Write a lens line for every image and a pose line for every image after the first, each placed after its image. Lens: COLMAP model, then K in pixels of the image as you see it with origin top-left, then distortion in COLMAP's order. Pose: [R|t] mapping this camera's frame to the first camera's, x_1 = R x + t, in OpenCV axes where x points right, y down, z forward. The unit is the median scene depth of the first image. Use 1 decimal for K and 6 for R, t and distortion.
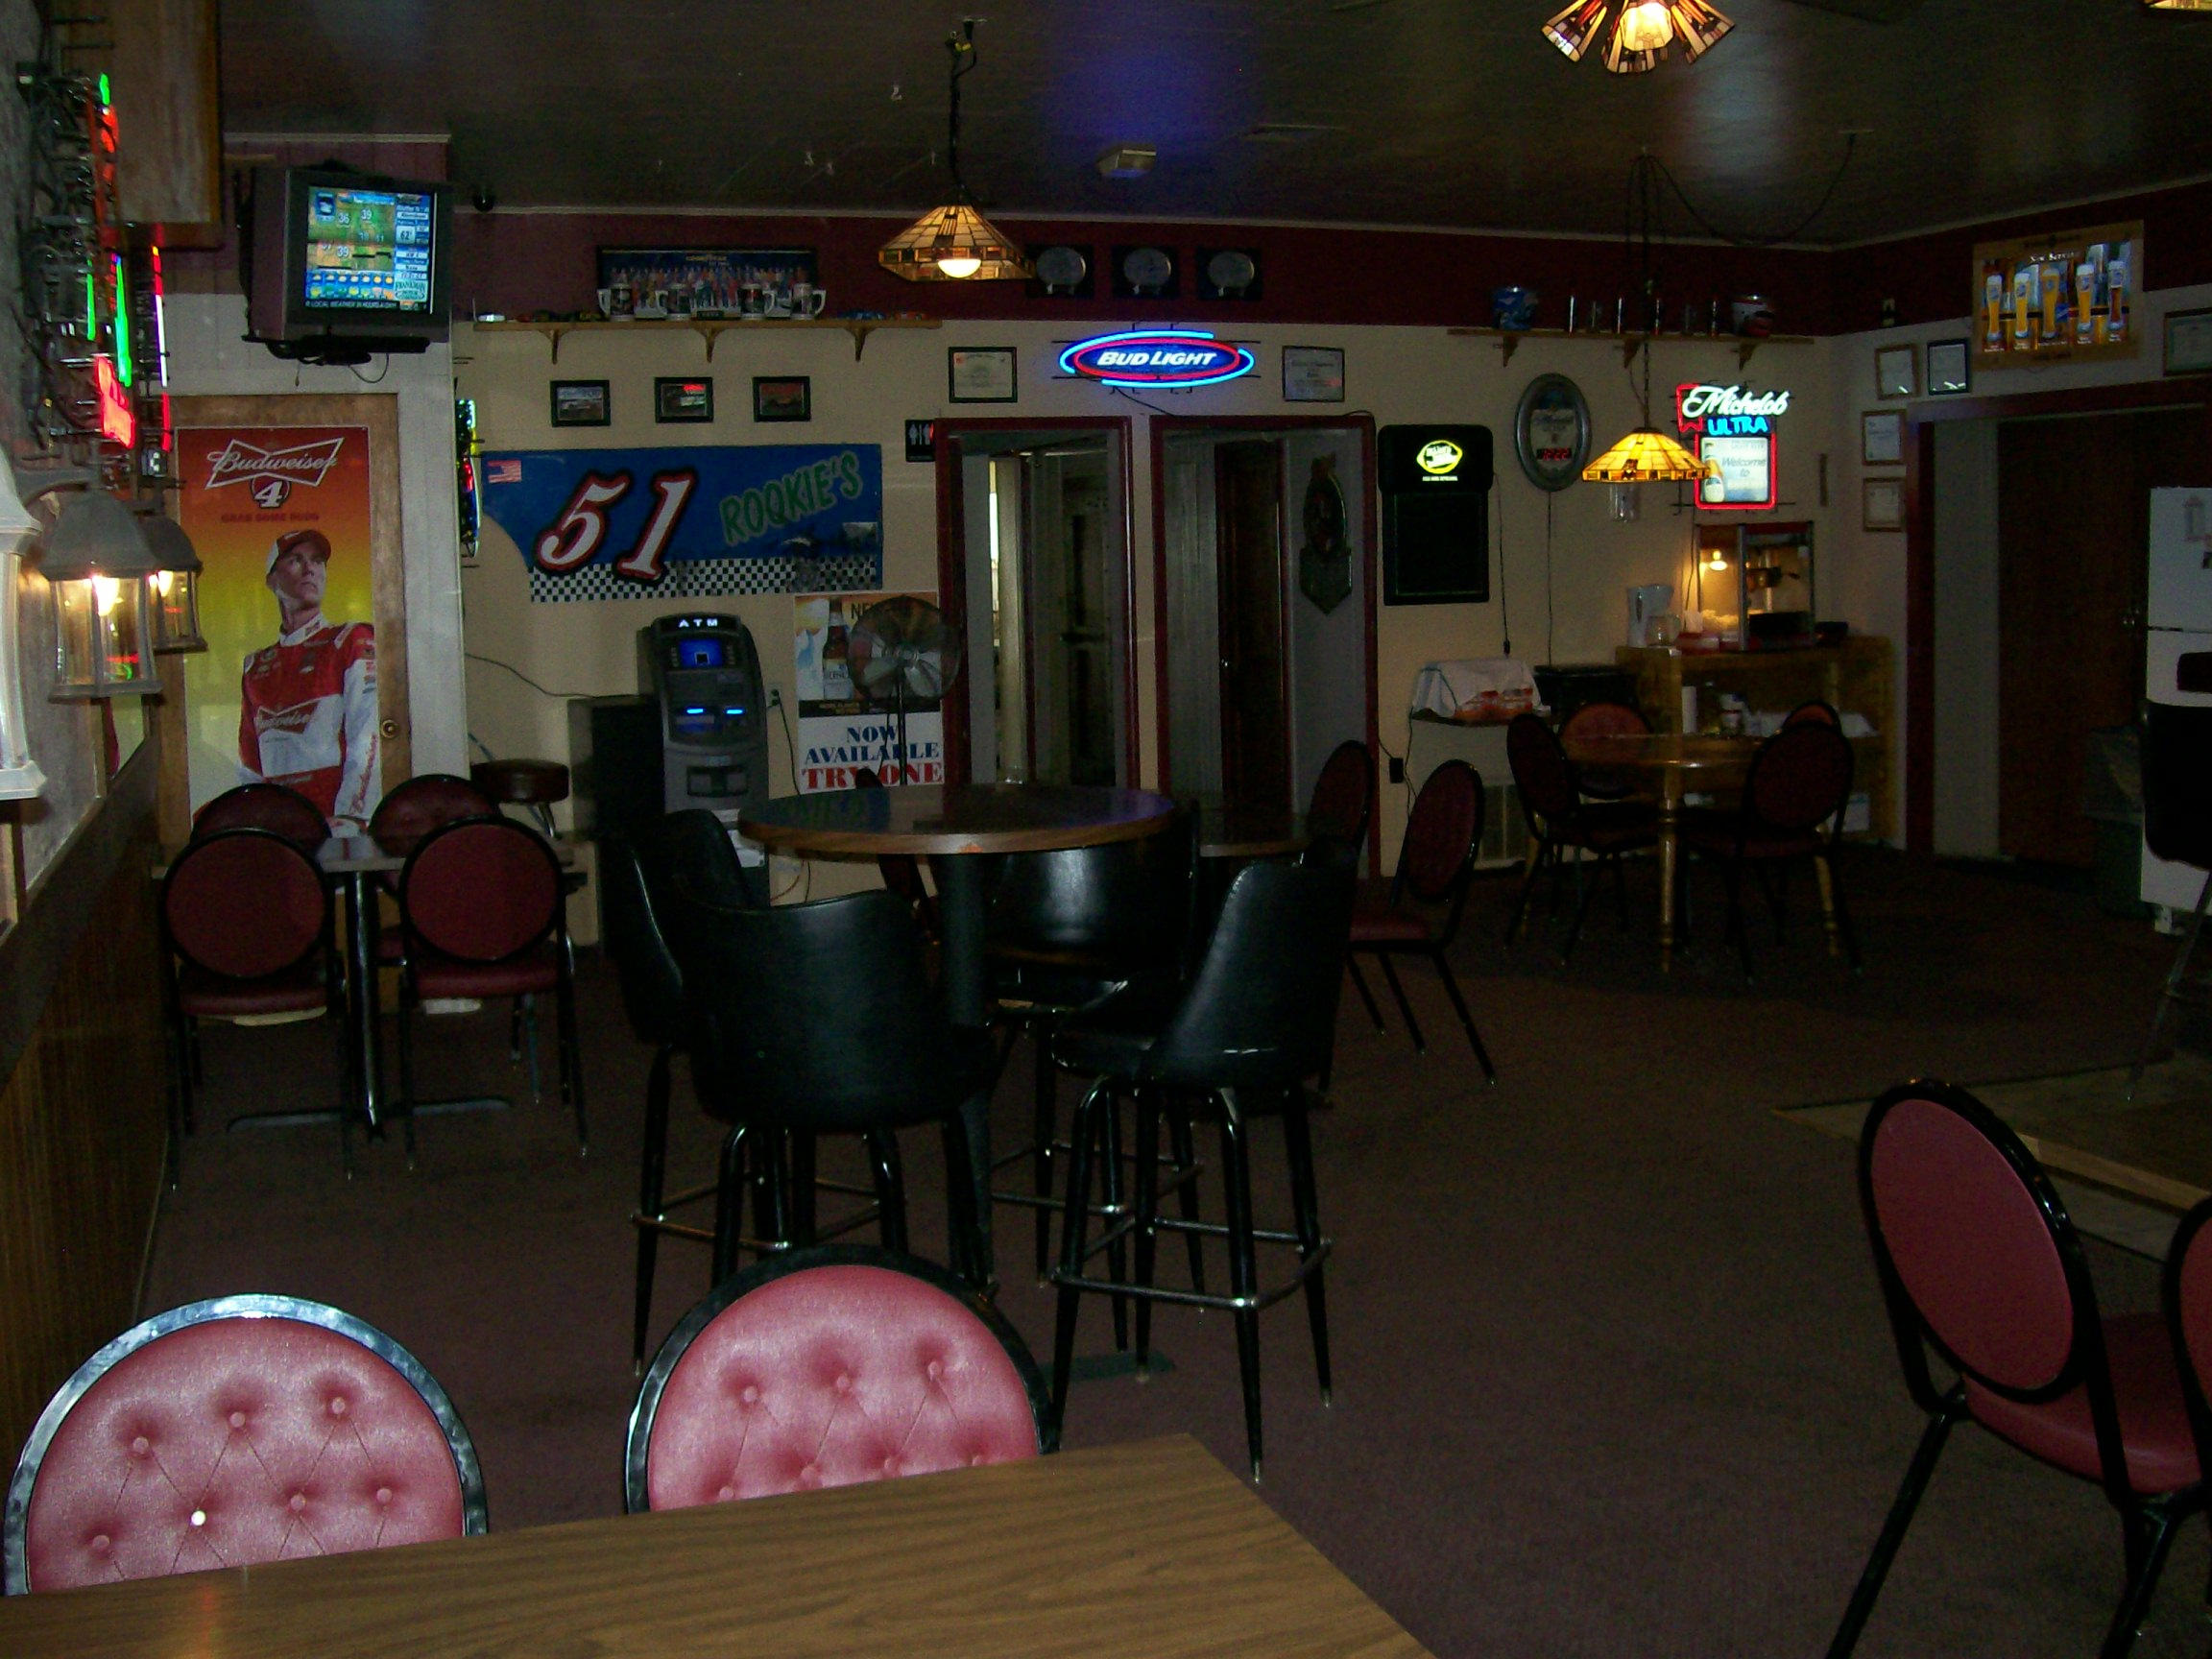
lens RADIAL K [[2404.4, 0, 1106.0], [0, 2404.4, 829.5], [0, 0, 1]] dist [-0.188336, 0.136431]
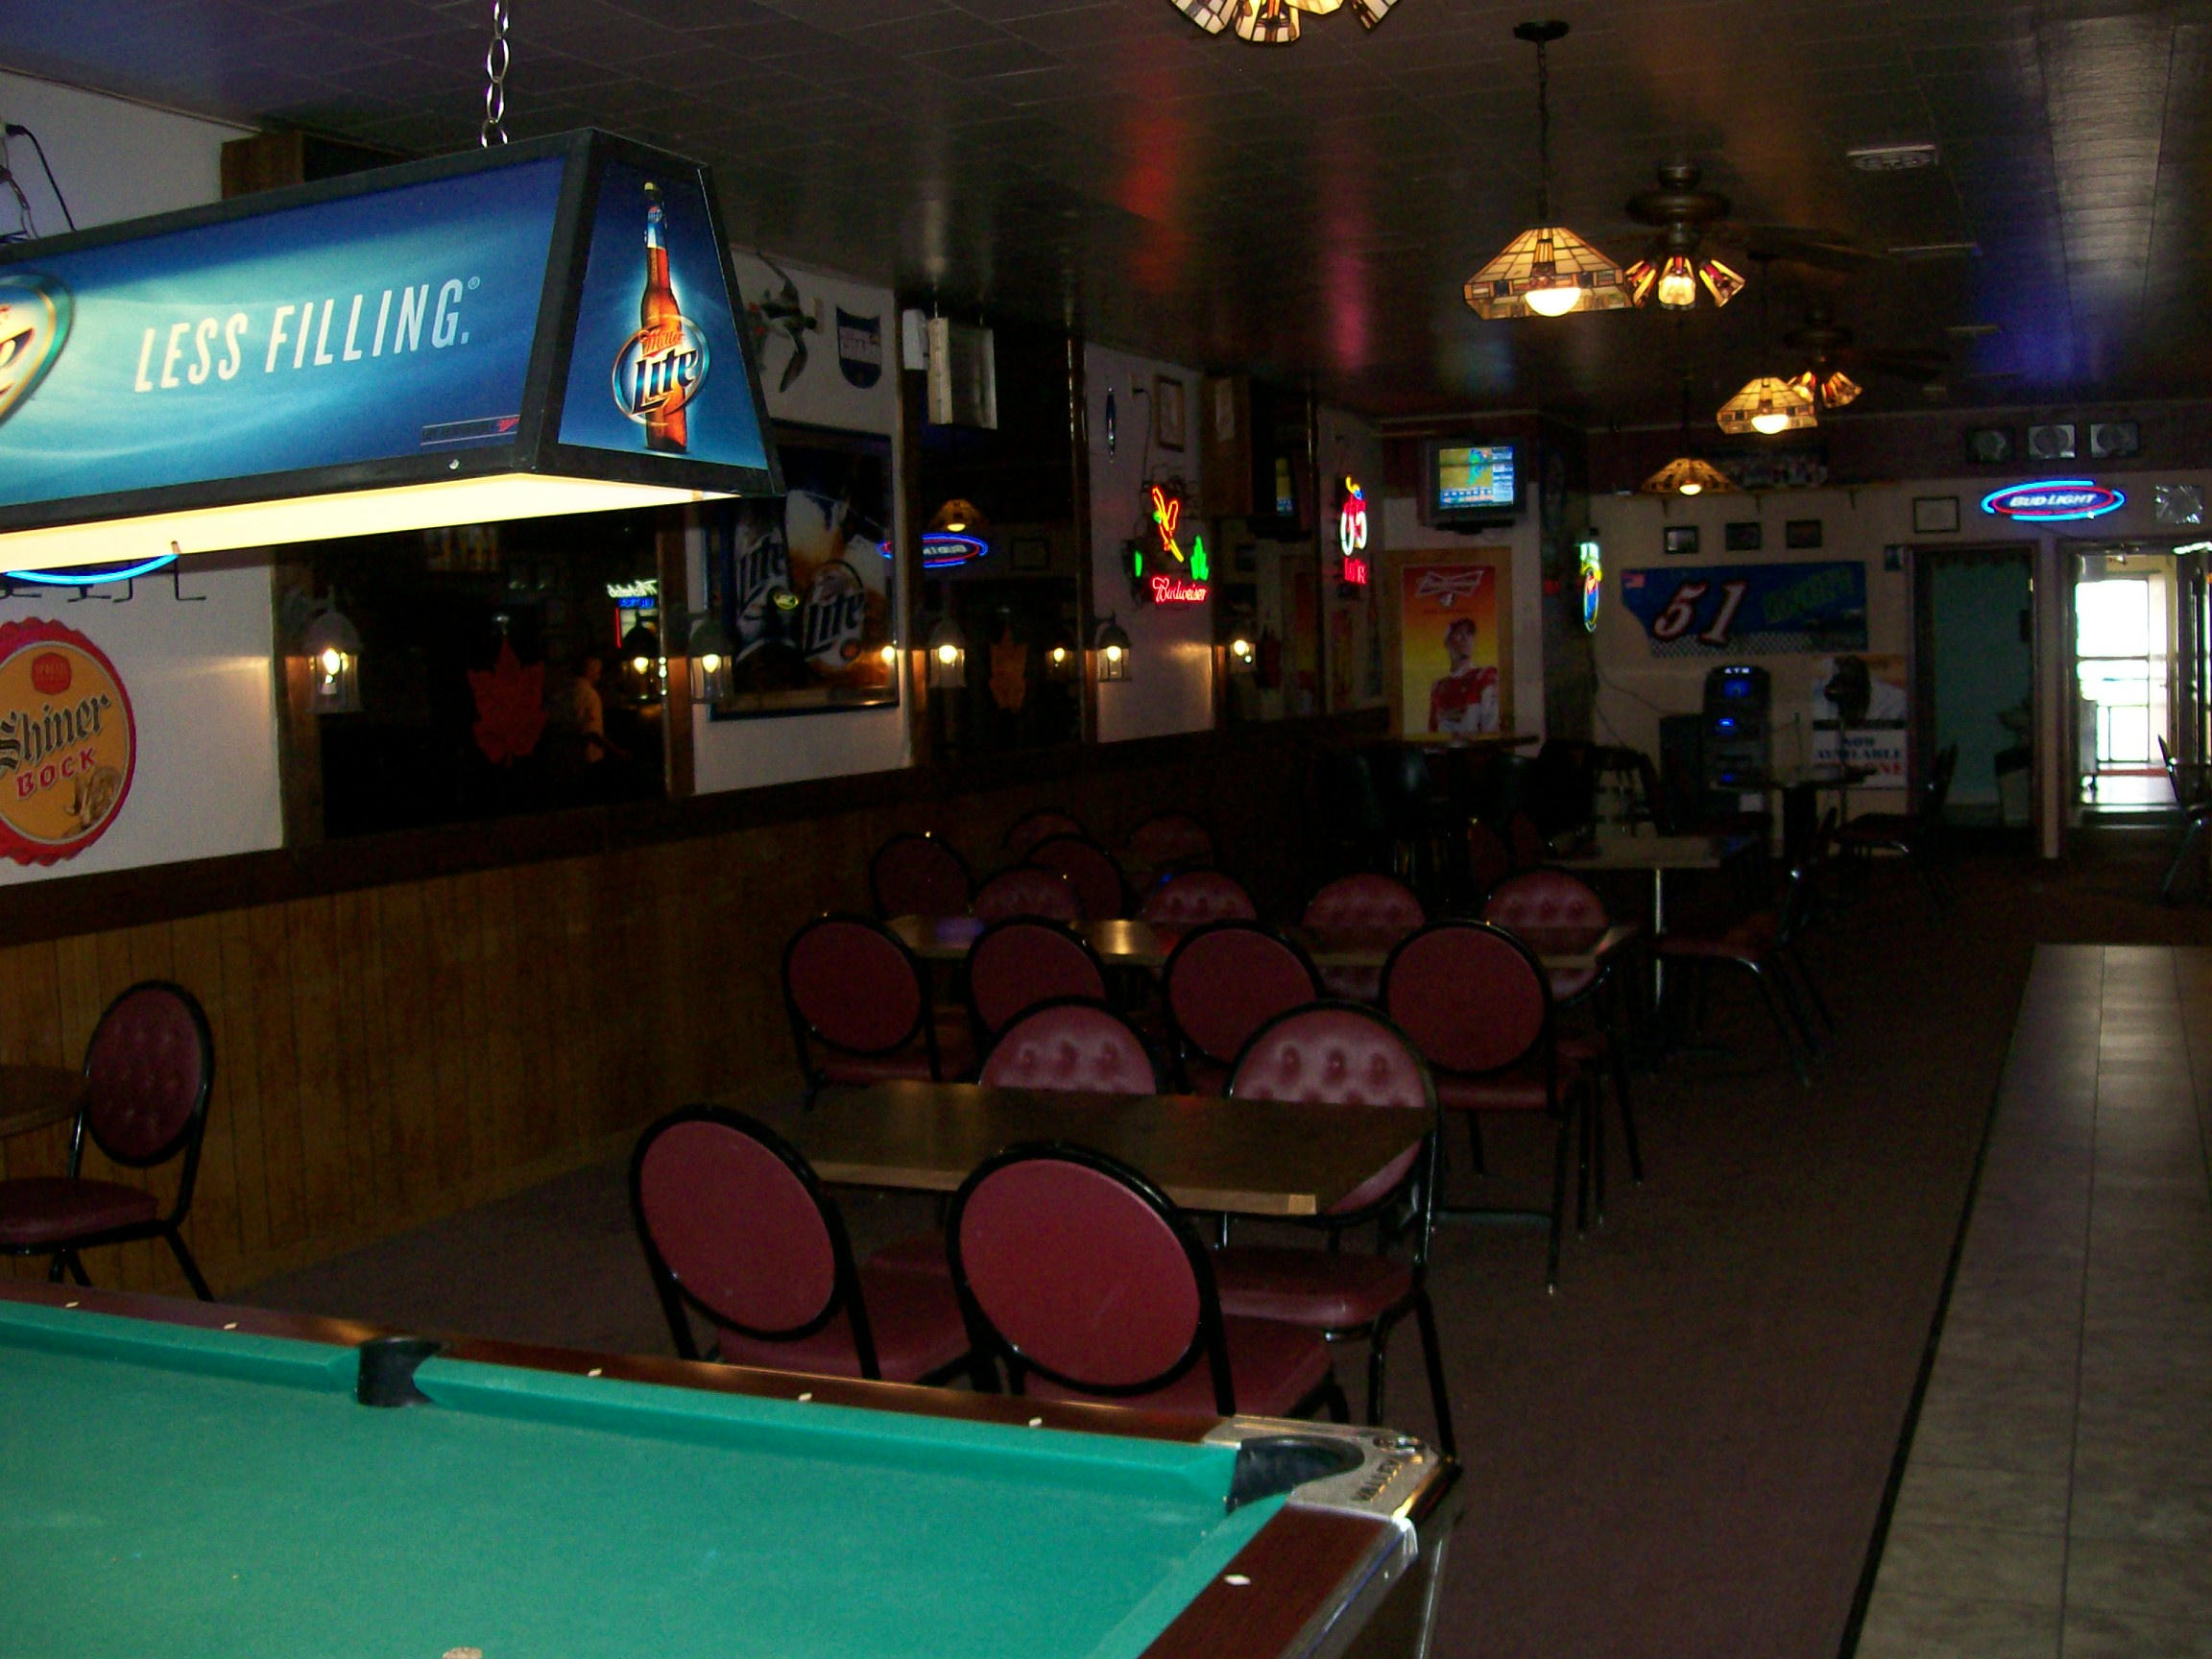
lens RADIAL K [[2404.4, 0, 1106.0], [0, 2404.4, 829.5], [0, 0, 1]] dist [-0.188336, 0.136431]
pose [[0.739131, 0.047764, -0.671866, 0.601830], [-0.063194, 0.998000, 0.001429, 0.048306], [0.670591, 0.041402, 0.740671, -0.504839]]
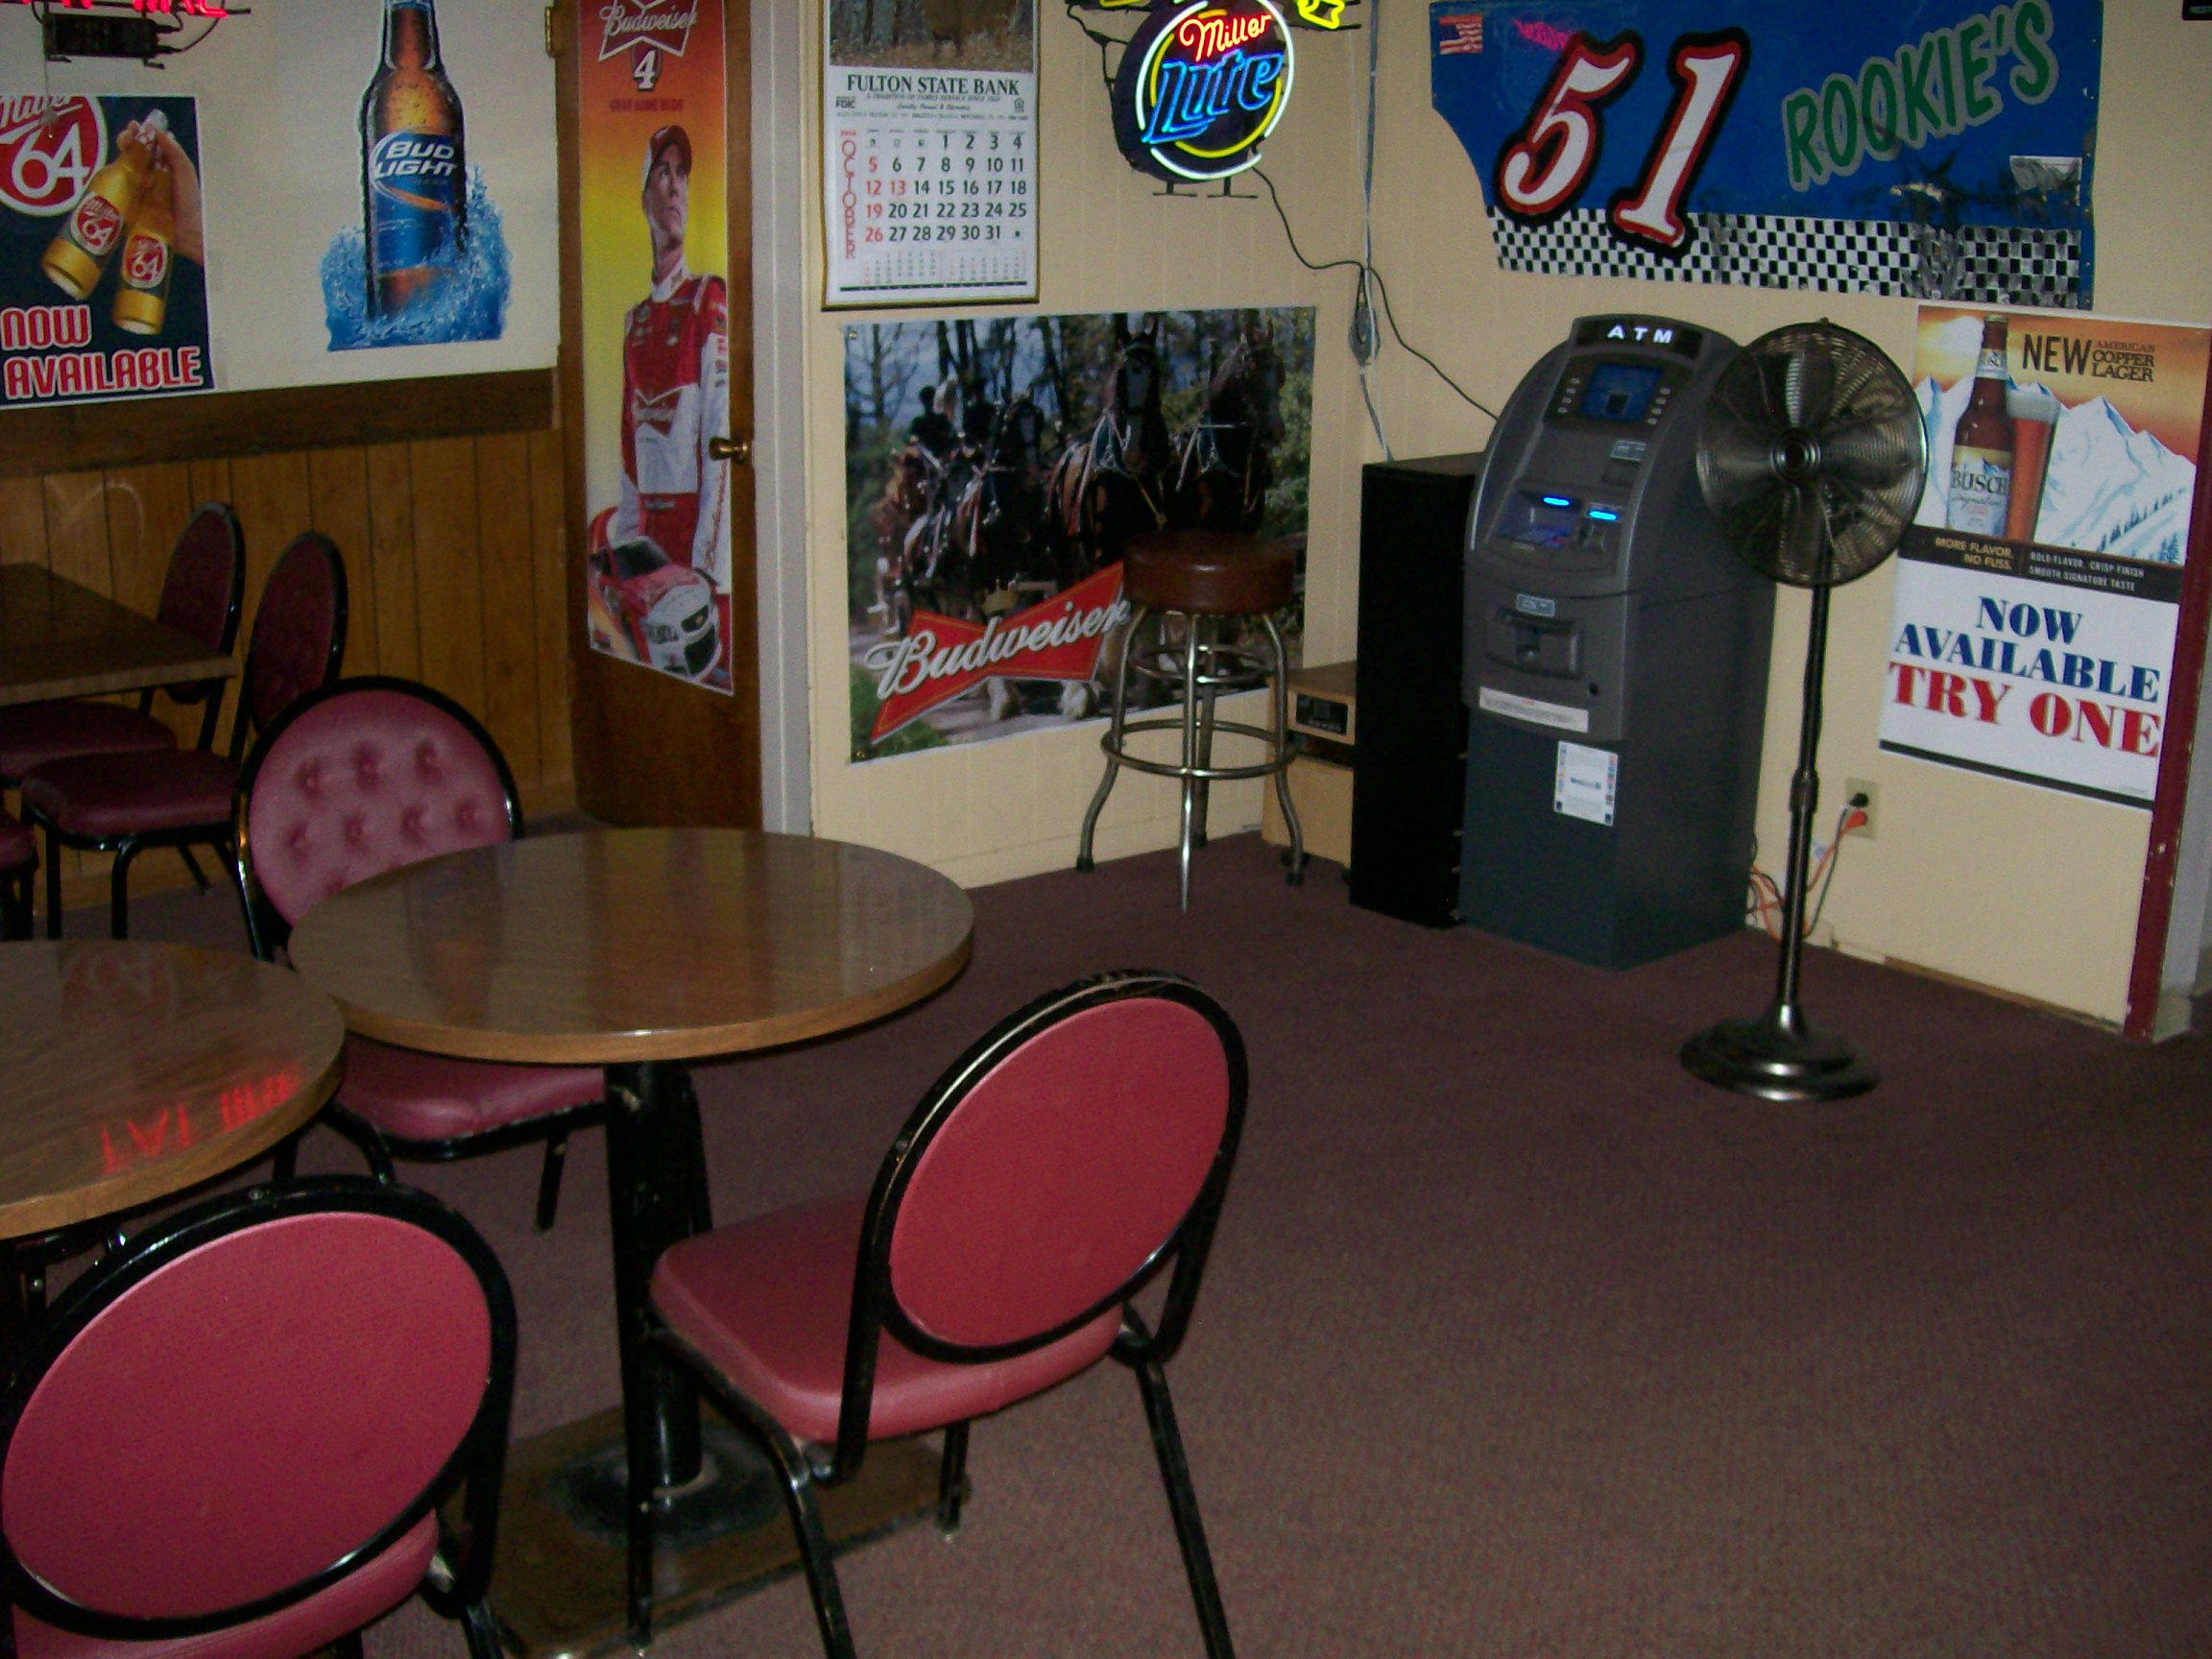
lens RADIAL K [[2404.4, 0, 1106.0], [0, 2404.4, 829.5], [0, 0, 1]] dist [-0.188336, 0.136431]
pose [[0.356367, 0.278391, -0.891908, 0.260434], [-0.132156, 0.960002, 0.246841, -0.091254], [0.924952, 0.029905, 0.378905, 0.678649]]
